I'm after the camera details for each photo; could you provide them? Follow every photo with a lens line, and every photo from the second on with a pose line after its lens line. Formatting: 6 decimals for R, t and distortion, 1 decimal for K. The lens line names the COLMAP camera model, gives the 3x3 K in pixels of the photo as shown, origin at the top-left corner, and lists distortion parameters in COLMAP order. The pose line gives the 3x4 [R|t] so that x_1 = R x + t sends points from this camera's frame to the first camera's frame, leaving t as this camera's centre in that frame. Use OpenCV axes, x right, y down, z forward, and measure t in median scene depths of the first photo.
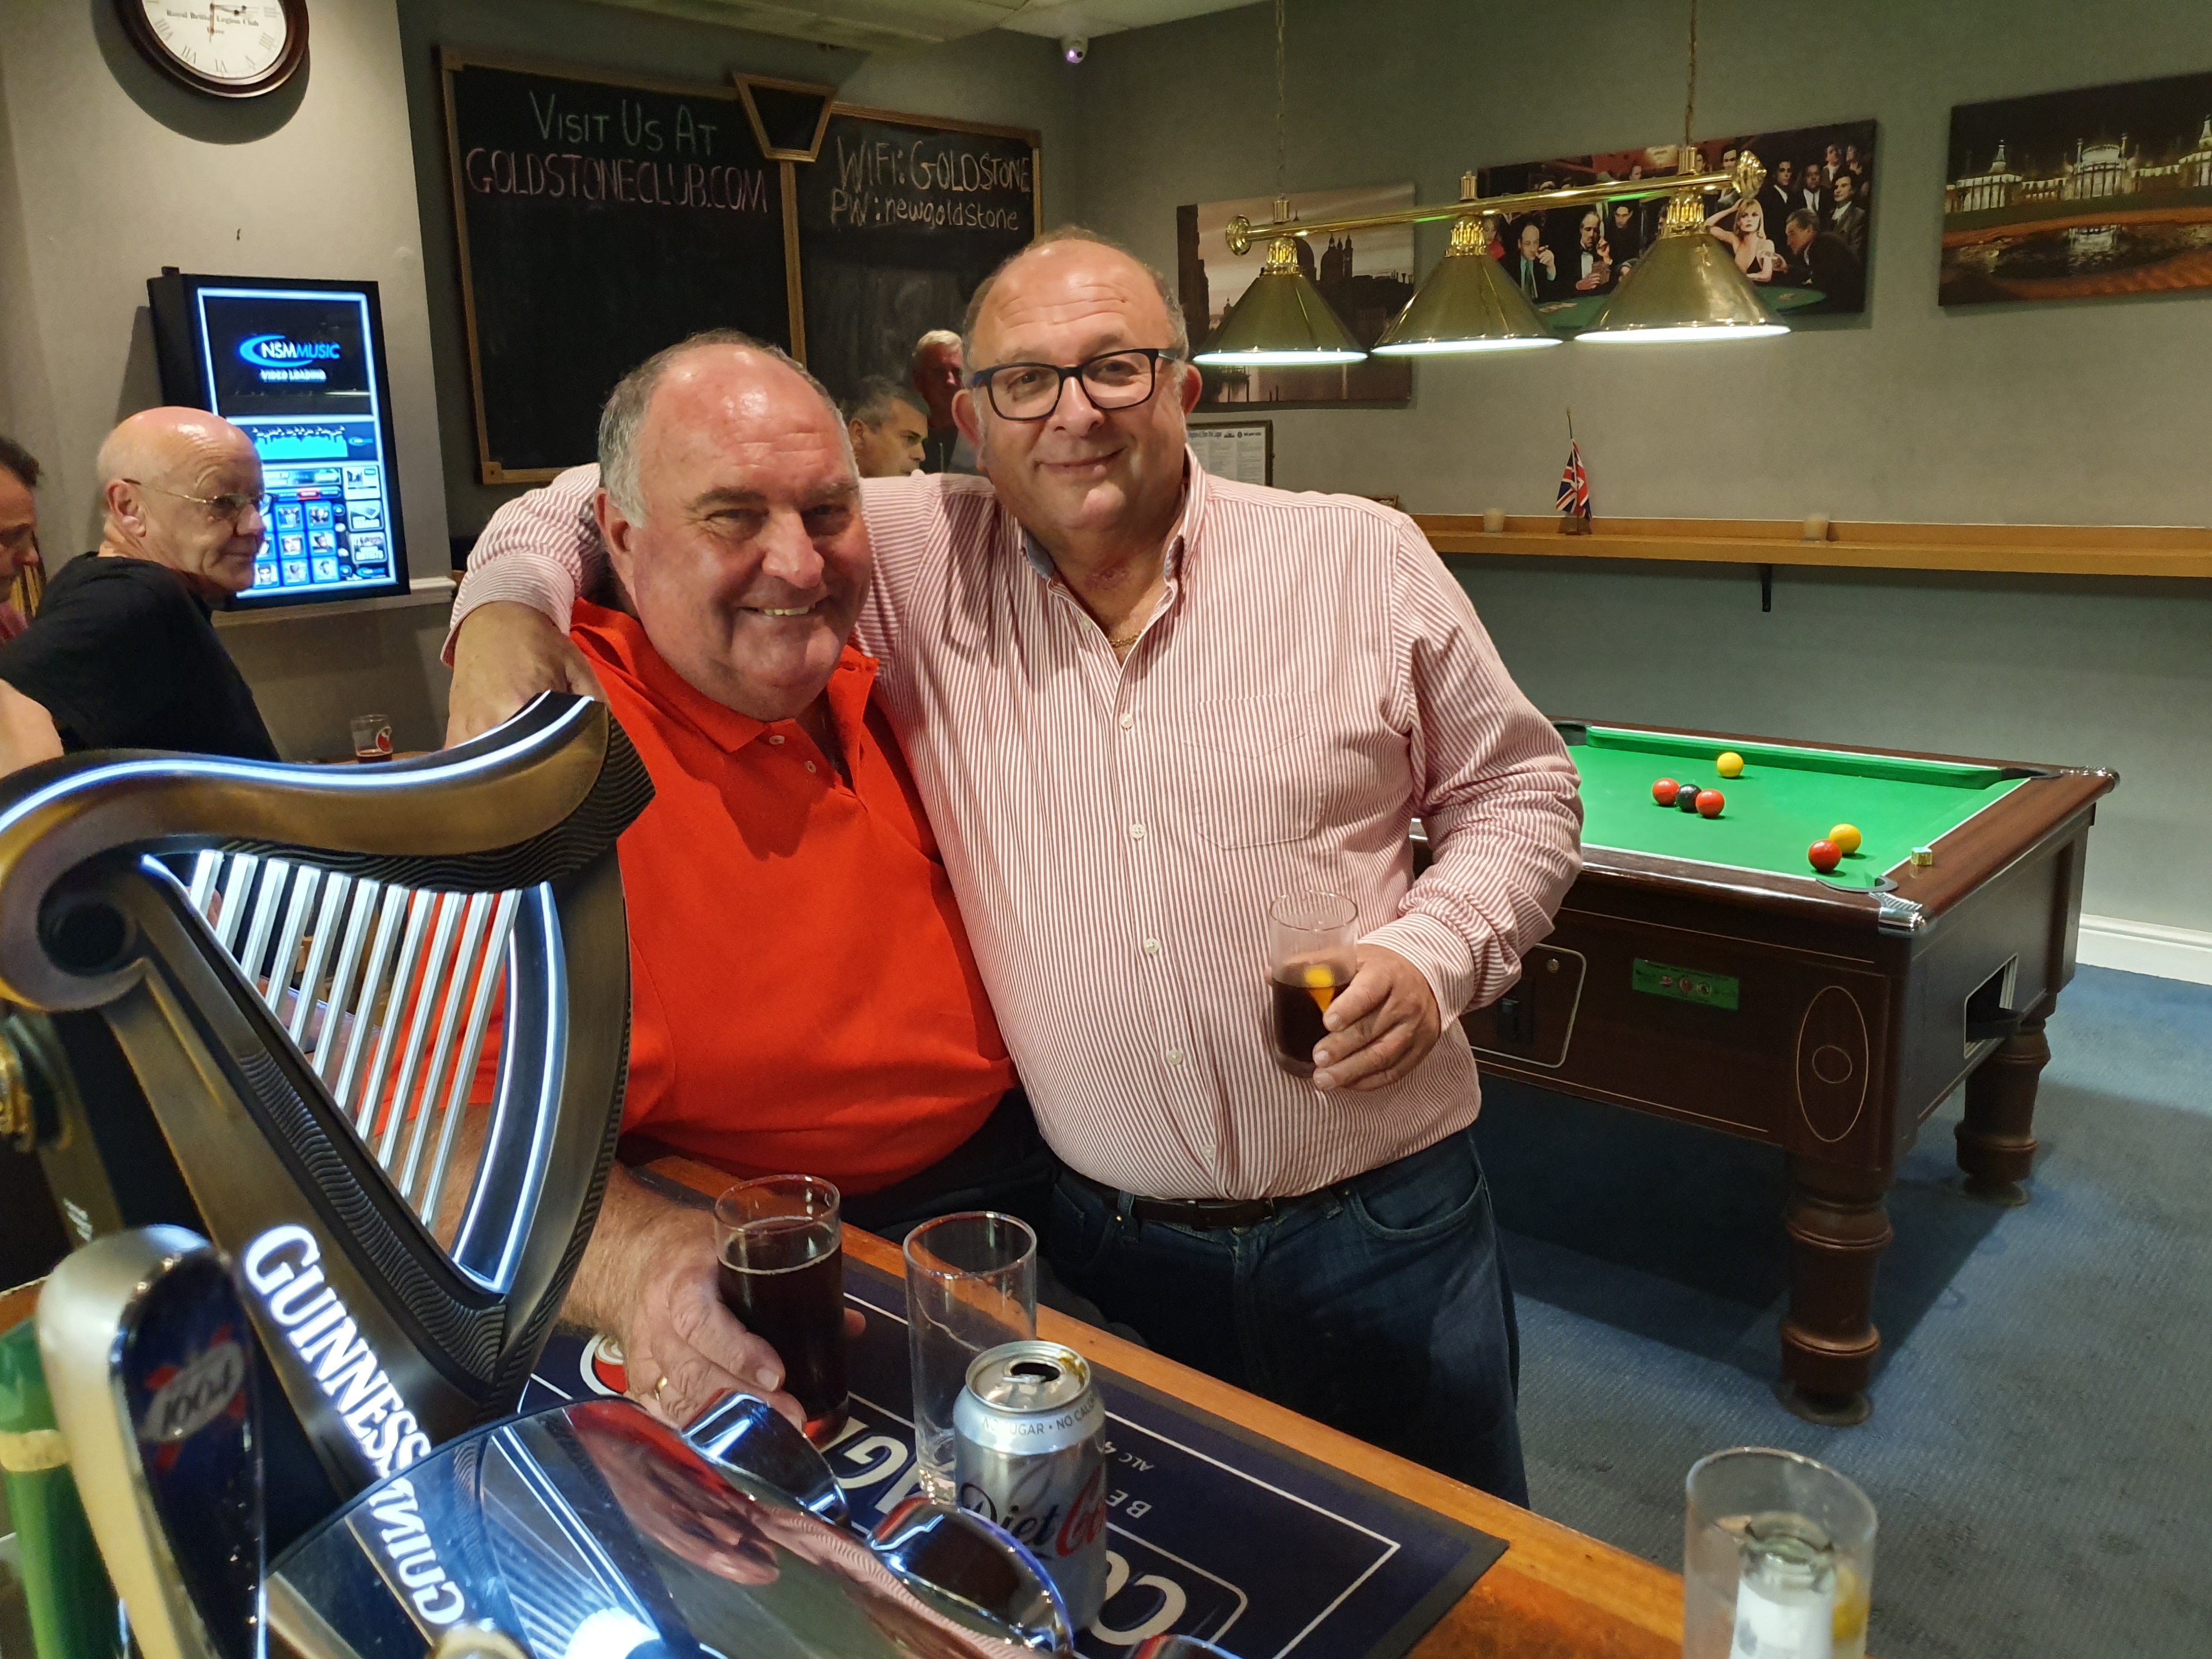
lens RADIAL K [[1746.2, 0, 1086.4], [0, 1746.2, 815.2], [0, 0, 1]] dist [0.007339, 0.036937]
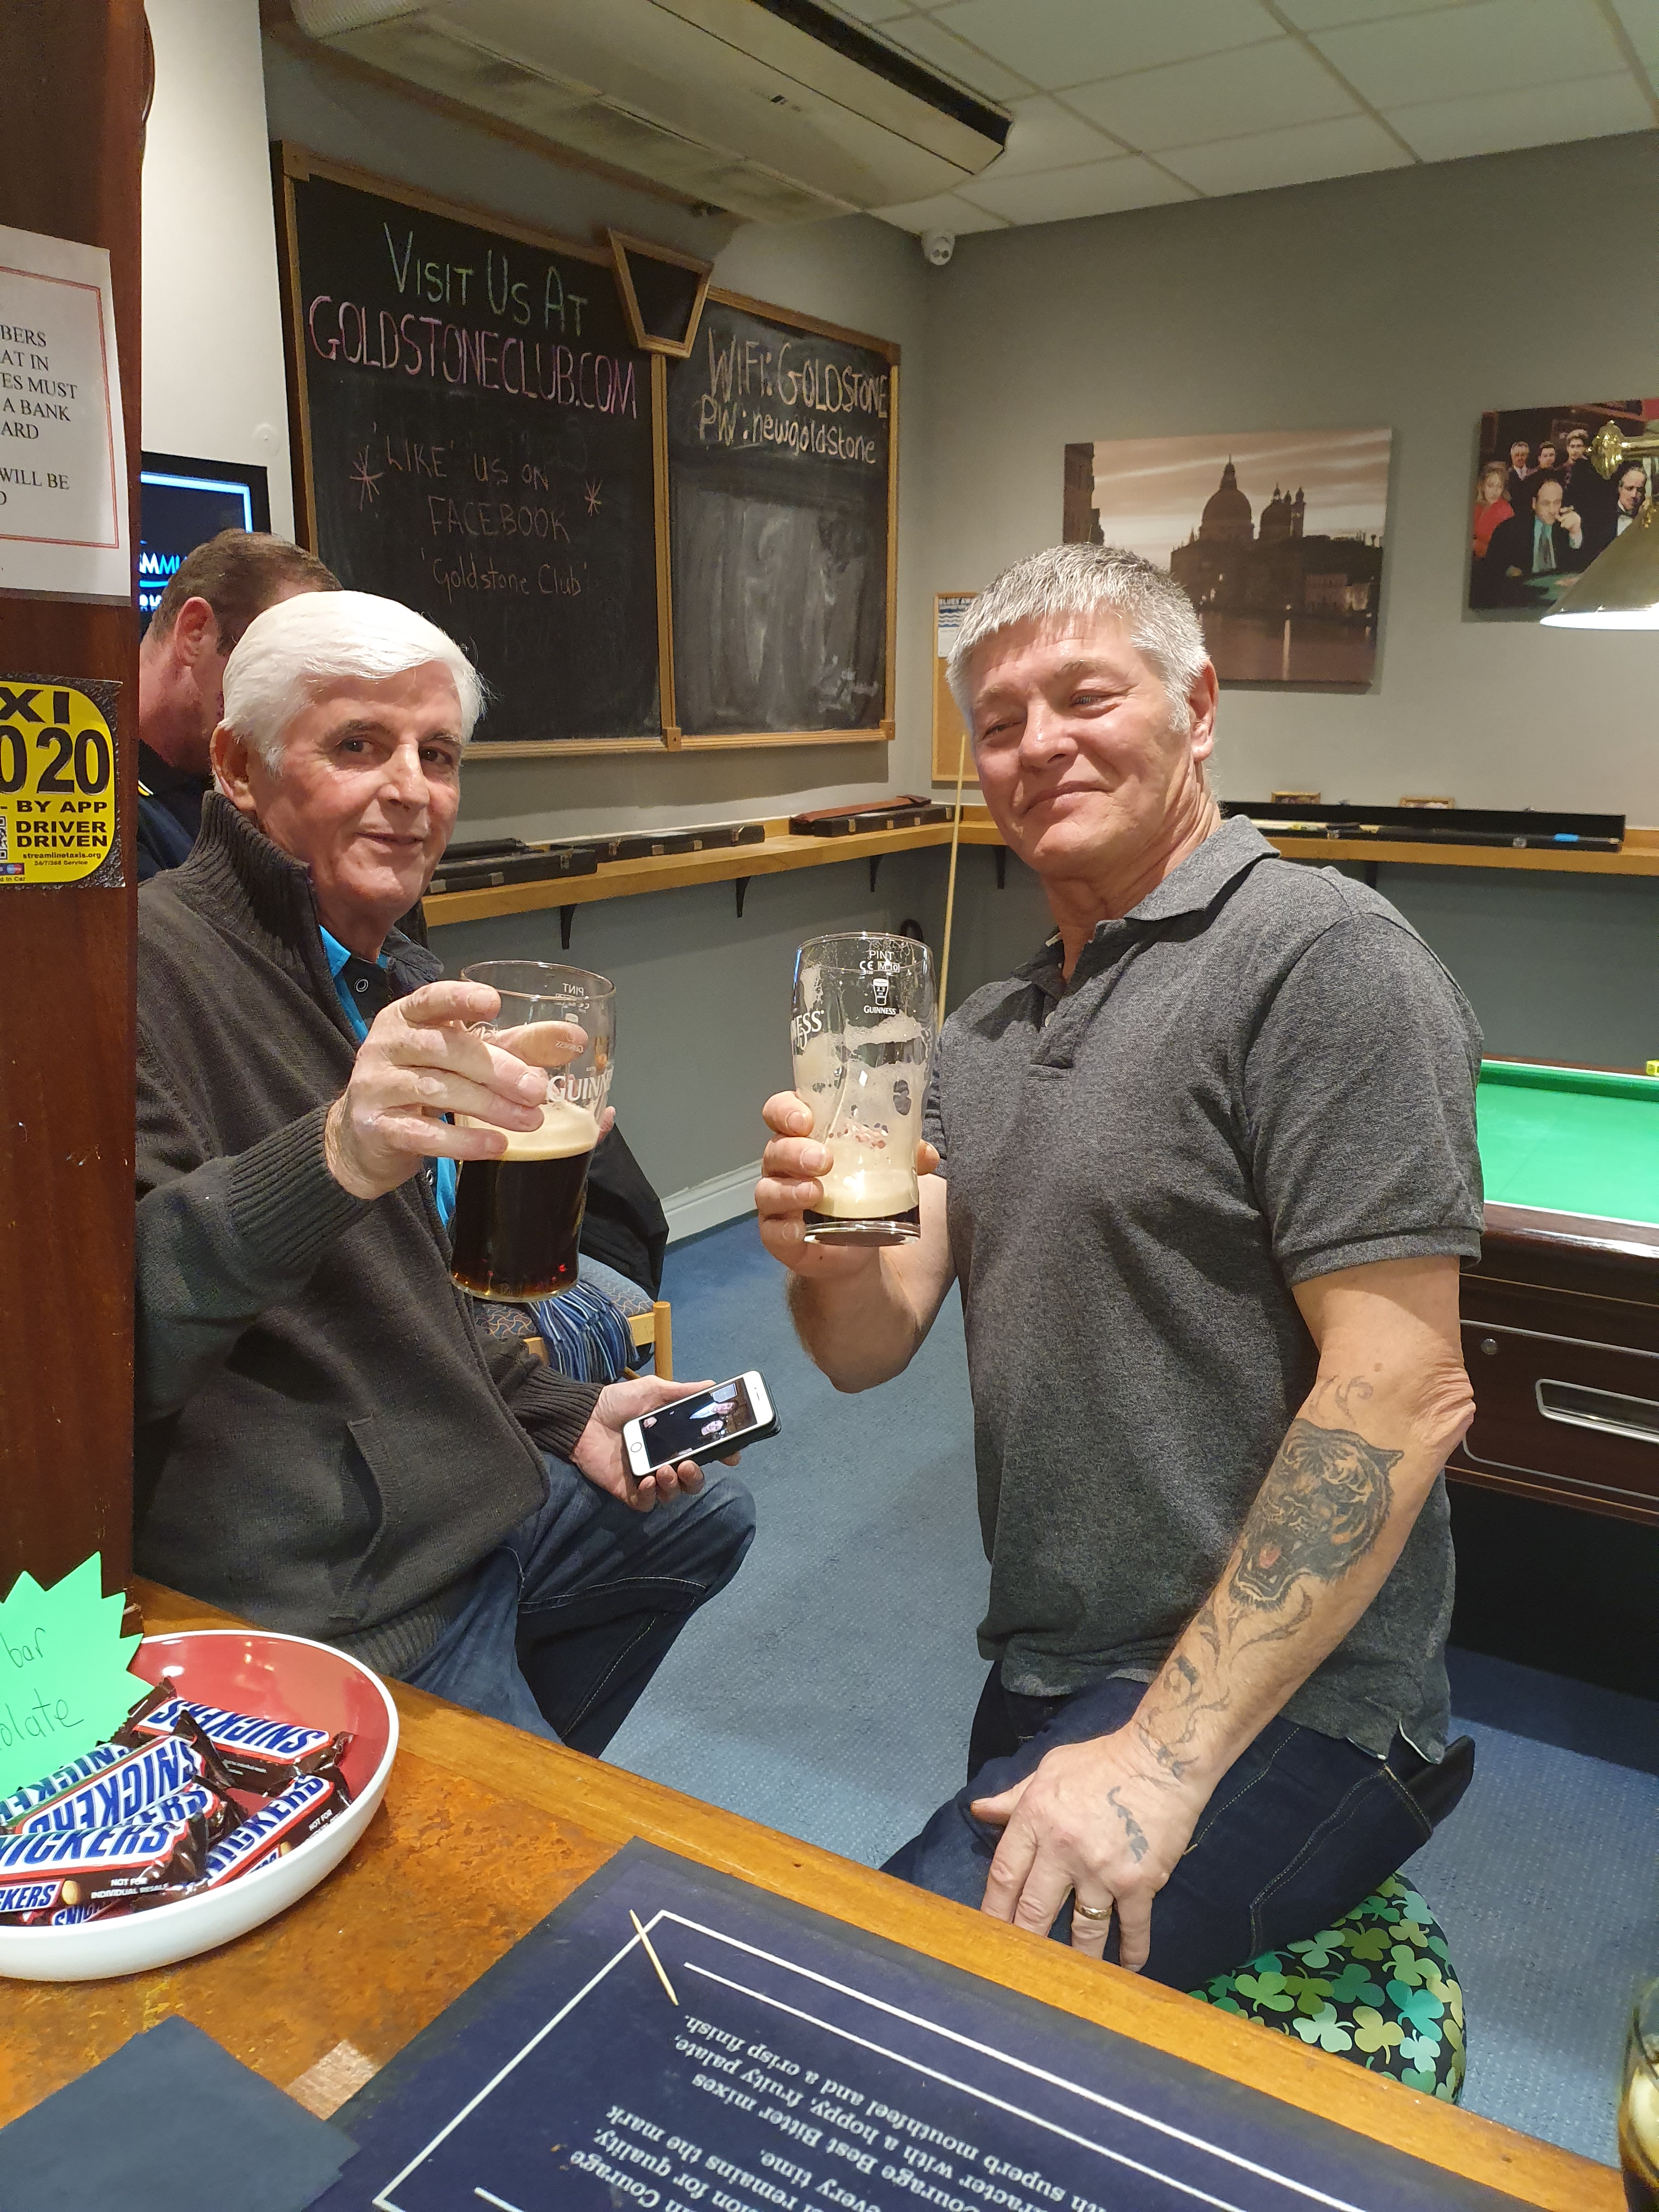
lens RADIAL K [[1746.2, 0, 849.9], [0, 1746.2, 1113.8], [0, 0, 1]] dist [0.007339, 0.036937]
pose [[0.983851, -0.014499, 0.178403, -0.223776], [0.012524, 0.999847, 0.012192, -0.043195], [-0.178552, -0.009760, 0.983882, 0.209870]]
